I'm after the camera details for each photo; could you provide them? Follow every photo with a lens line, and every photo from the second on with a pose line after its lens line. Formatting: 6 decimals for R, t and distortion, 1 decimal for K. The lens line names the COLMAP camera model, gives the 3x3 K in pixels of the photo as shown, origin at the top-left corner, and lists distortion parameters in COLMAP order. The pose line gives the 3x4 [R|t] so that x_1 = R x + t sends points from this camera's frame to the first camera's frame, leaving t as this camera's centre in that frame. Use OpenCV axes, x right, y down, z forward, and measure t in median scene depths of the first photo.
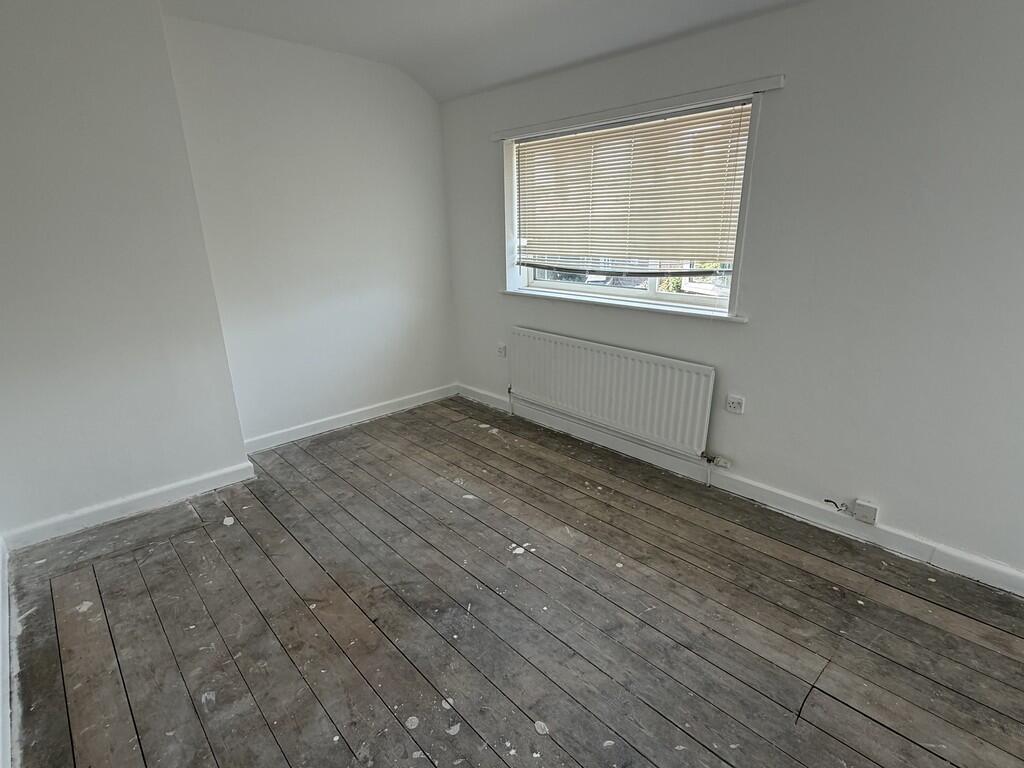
lens RADIAL K [[522.2, 0, 511.4], [0, 522.2, 382.3], [0, 0, 1]] dist [0.002847, 0.001505]
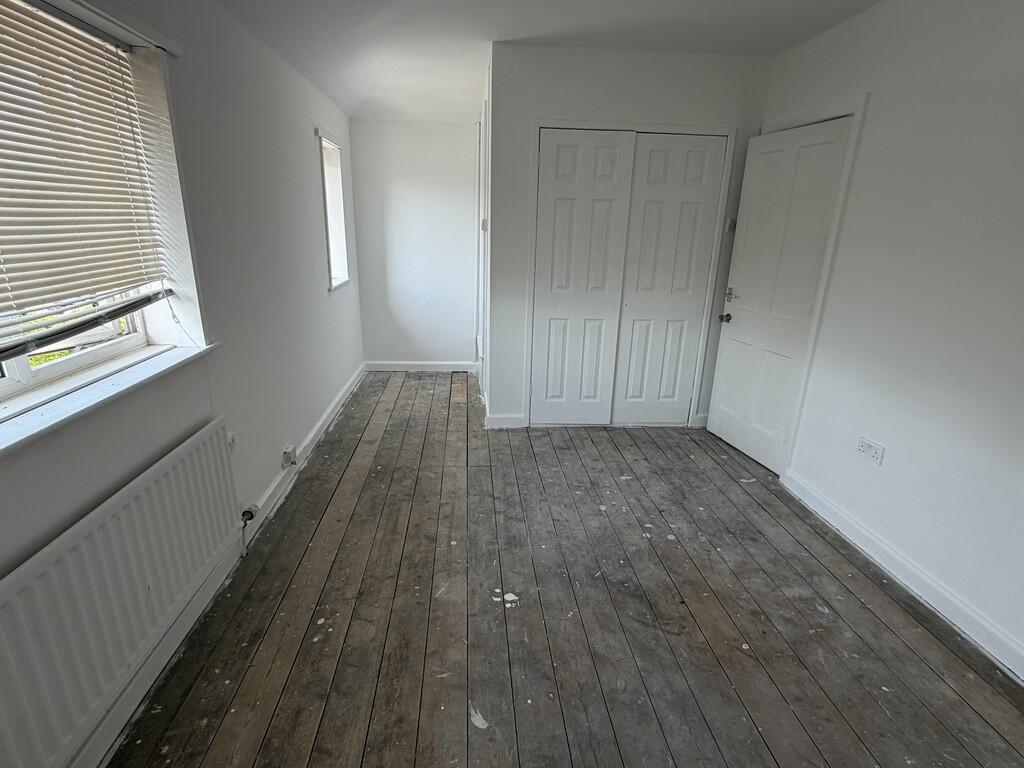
lens RADIAL K [[522.2, 0, 513.8], [0, 522.2, 386.1], [0, 0, 1]] dist [0.002847, 0.001505]
pose [[-0.786953, -0.188826, 0.587409, -0.472926], [0.169034, 0.849621, 0.499571, -0.452461], [-0.593407, 0.492431, -0.636694, 1.477928]]
